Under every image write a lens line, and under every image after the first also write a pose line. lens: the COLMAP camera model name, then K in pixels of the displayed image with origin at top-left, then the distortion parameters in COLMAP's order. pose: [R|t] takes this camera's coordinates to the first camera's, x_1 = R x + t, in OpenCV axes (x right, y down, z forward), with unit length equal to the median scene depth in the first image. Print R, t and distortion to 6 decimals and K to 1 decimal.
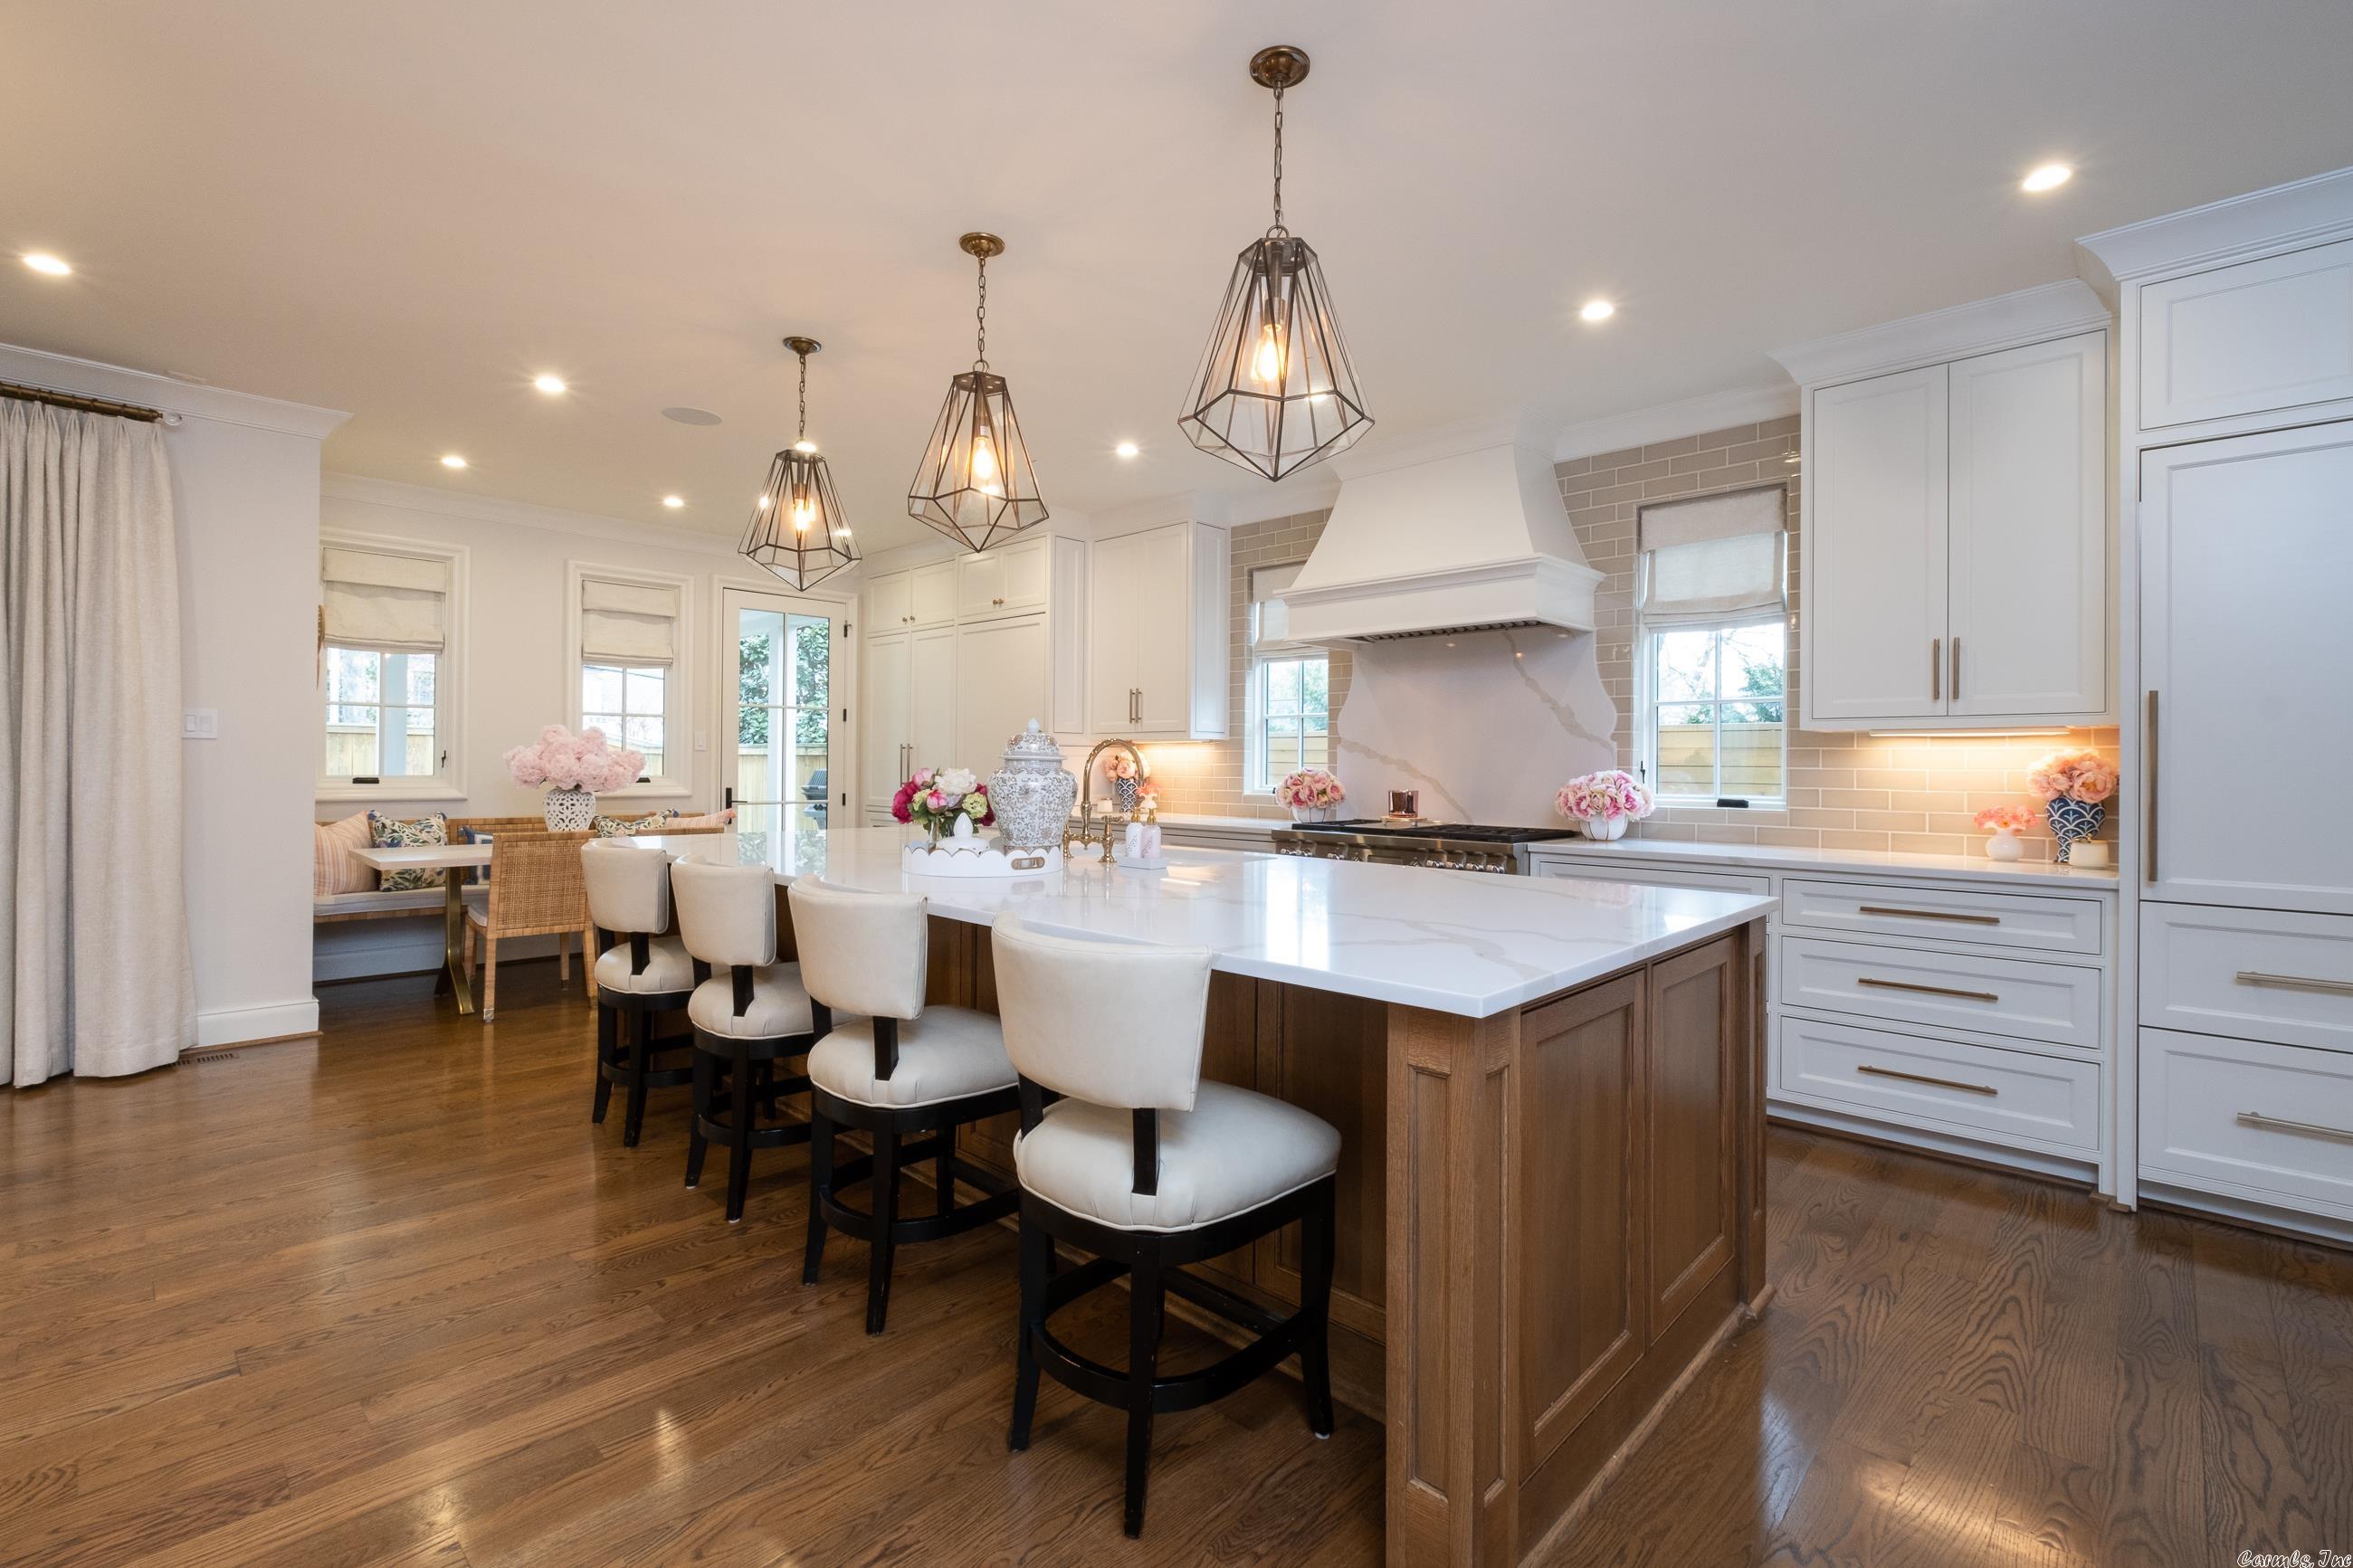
lens RADIAL K [[1062.4, 0, 1170.5], [0, 1062.4, 762.5], [0, 0, 1]] dist [0.001162, 0.000069]
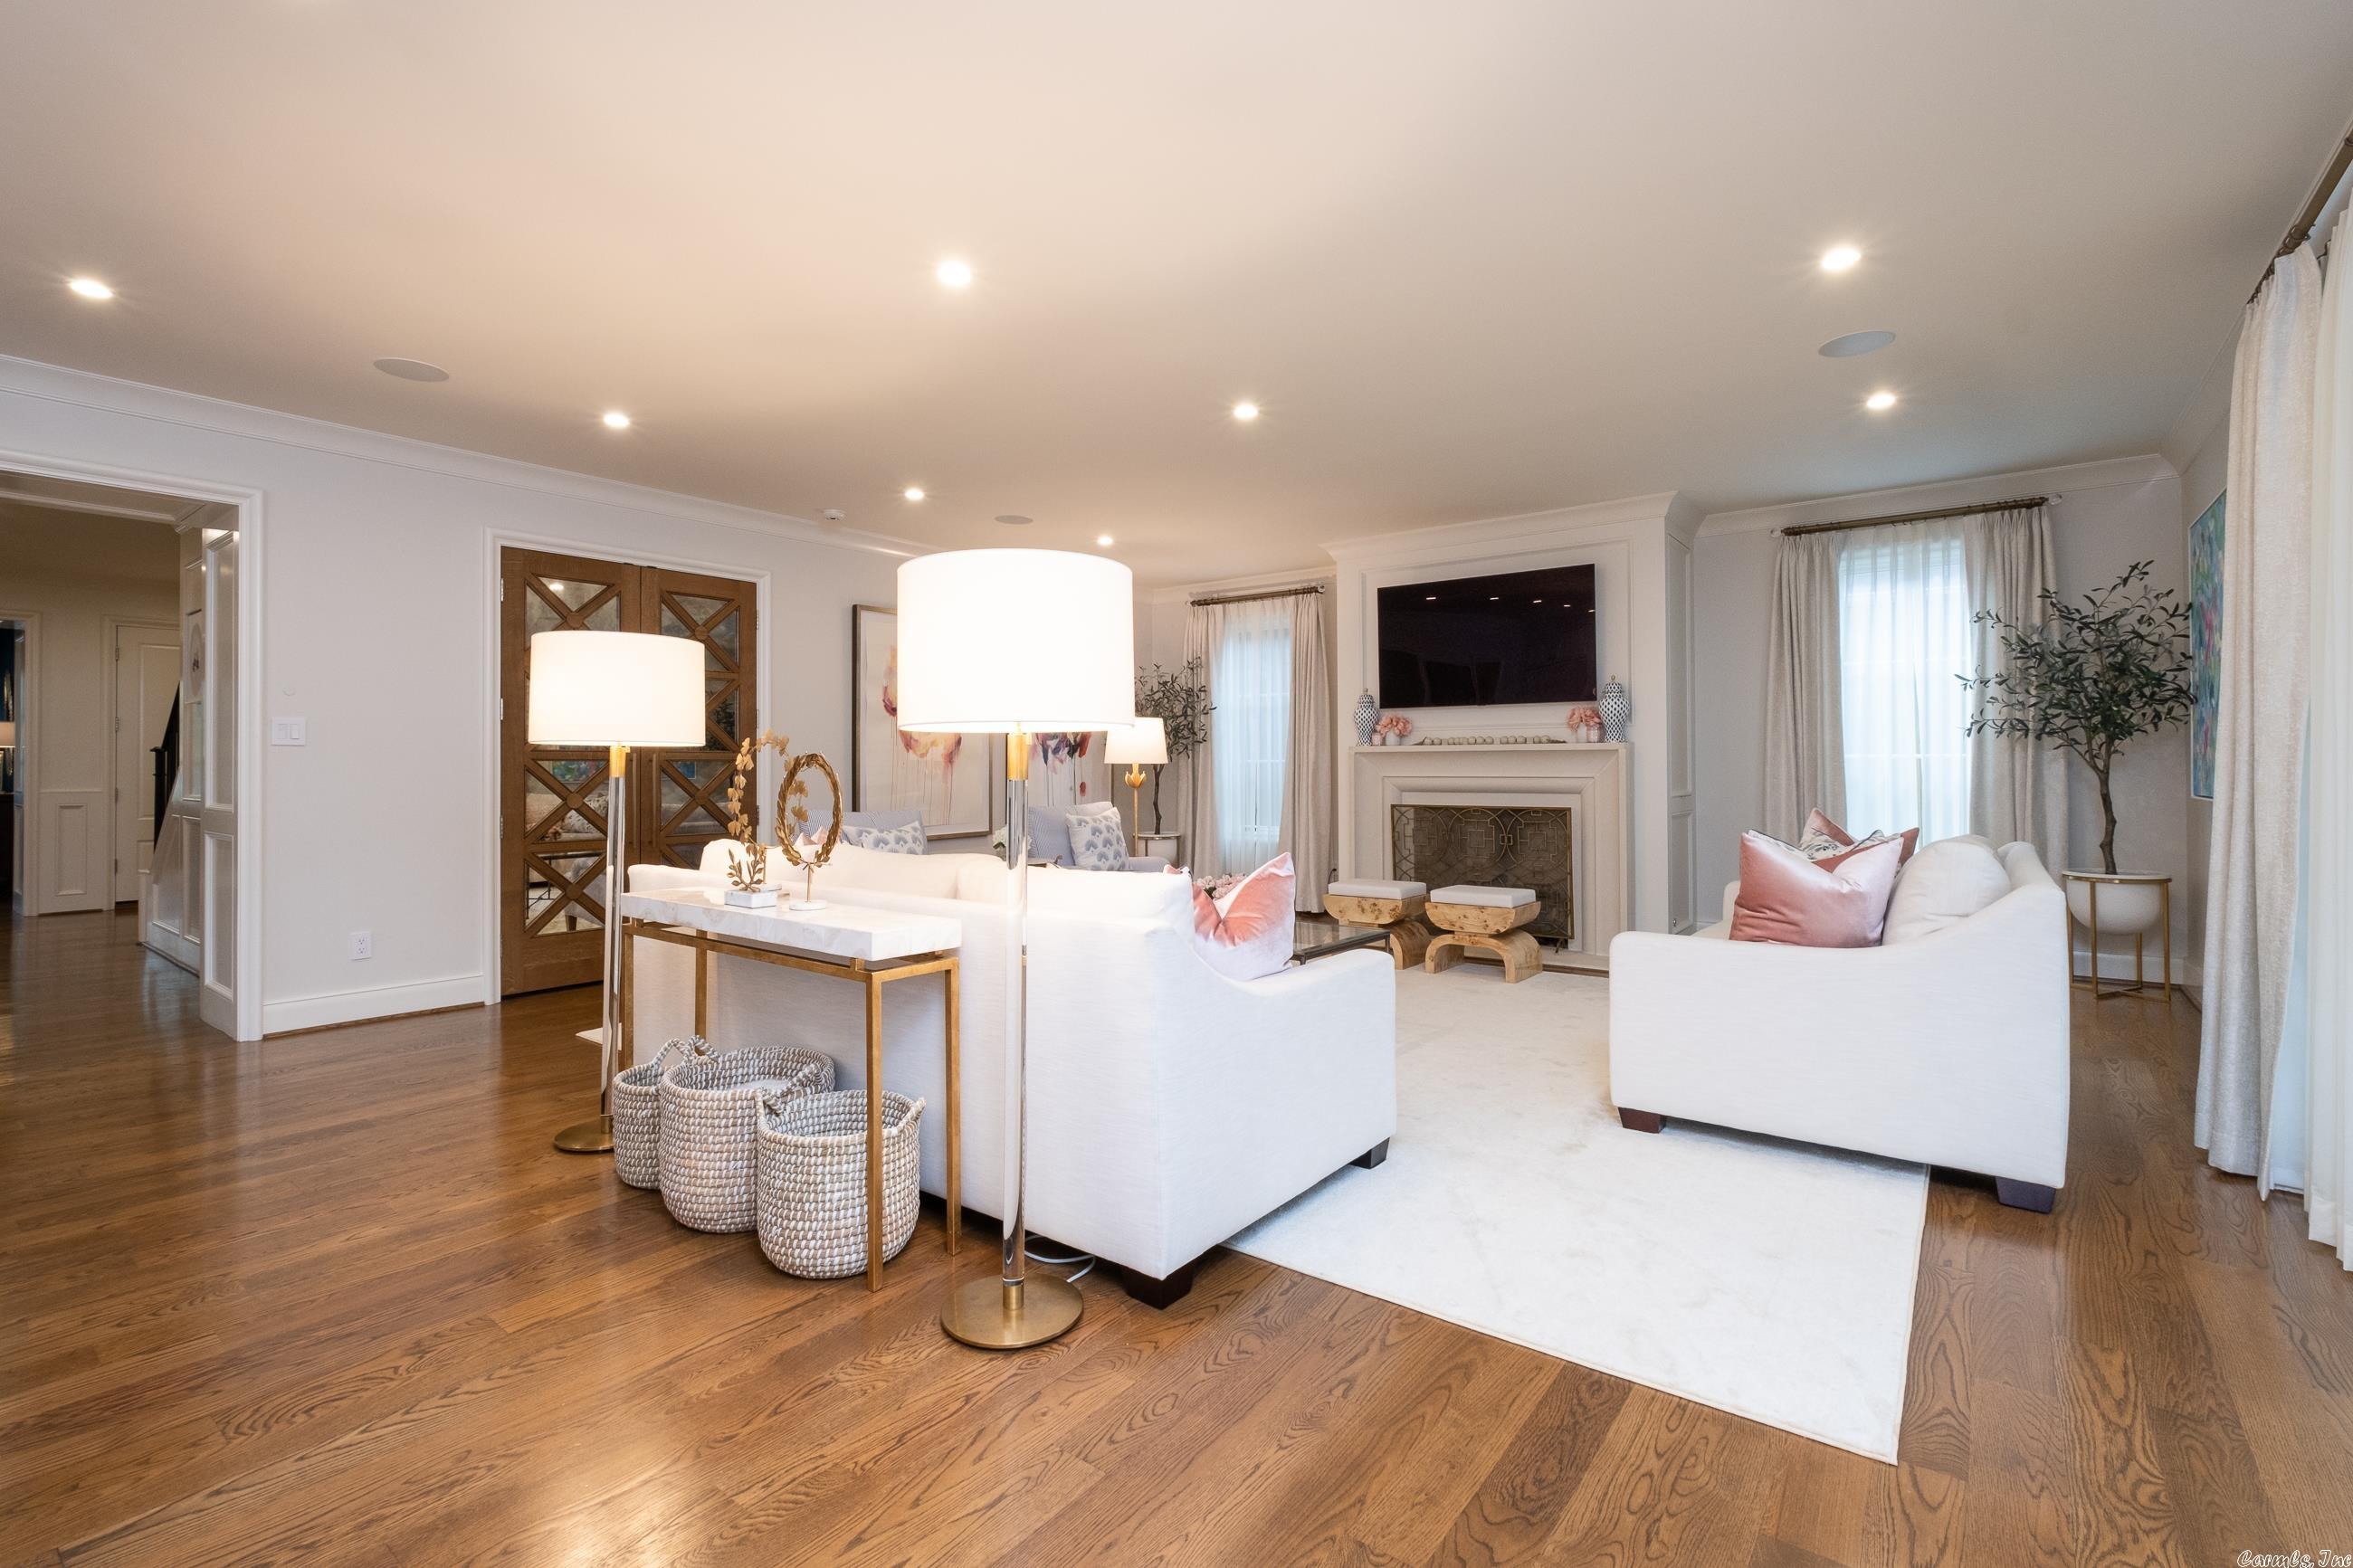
lens RADIAL K [[1062.4, 0, 1146.5], [0, 1062.4, 754.3], [0, 0, 1]] dist [0.001162, 0.000069]
pose [[-0.994435, -0.007483, -0.105089, -0.660930], [-0.006198, 0.999902, -0.012545, 0.006808], [0.105172, -0.011824, -0.994384, 0.779405]]
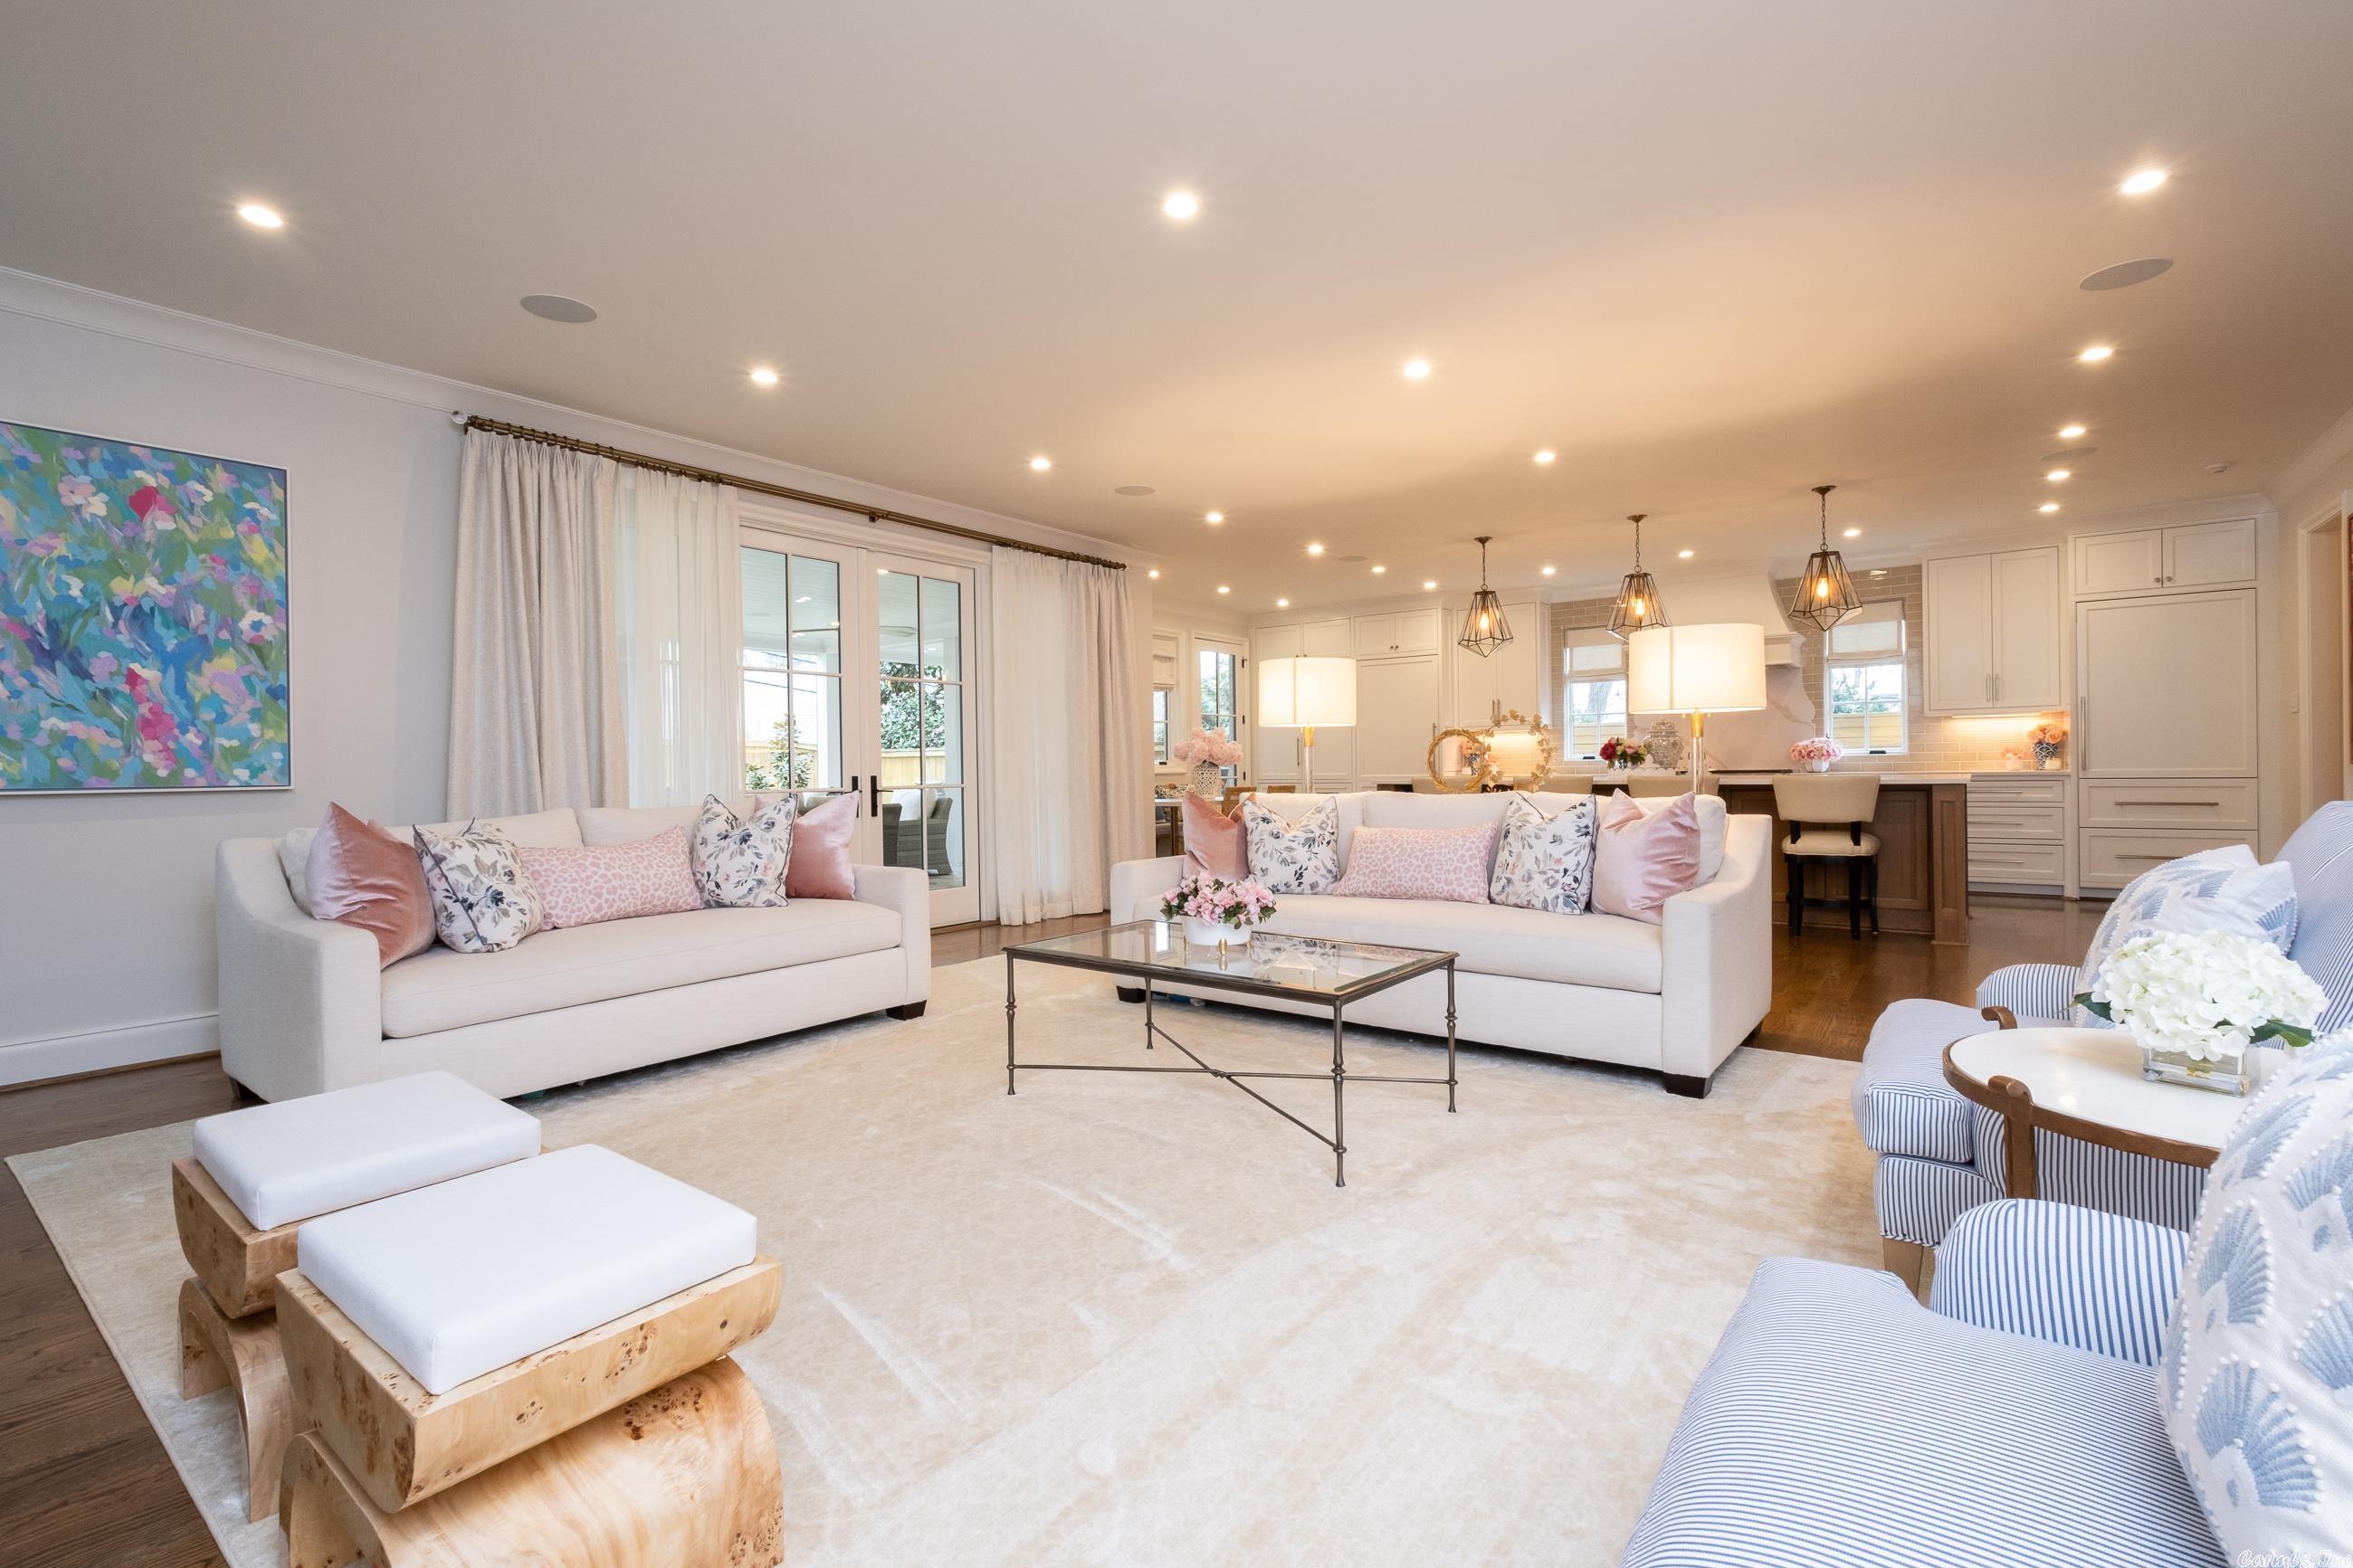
lens RADIAL K [[1062.4, 0, 1174.2], [0, 1062.4, 777.9], [0, 0, 1]] dist [0.001162, 0.000069]
pose [[0.990391, -0.024722, 0.136070, -0.940719], [0.023277, 0.999655, 0.012196, 0.027539], [-0.136325, -0.008912, 0.990624, -0.728371]]
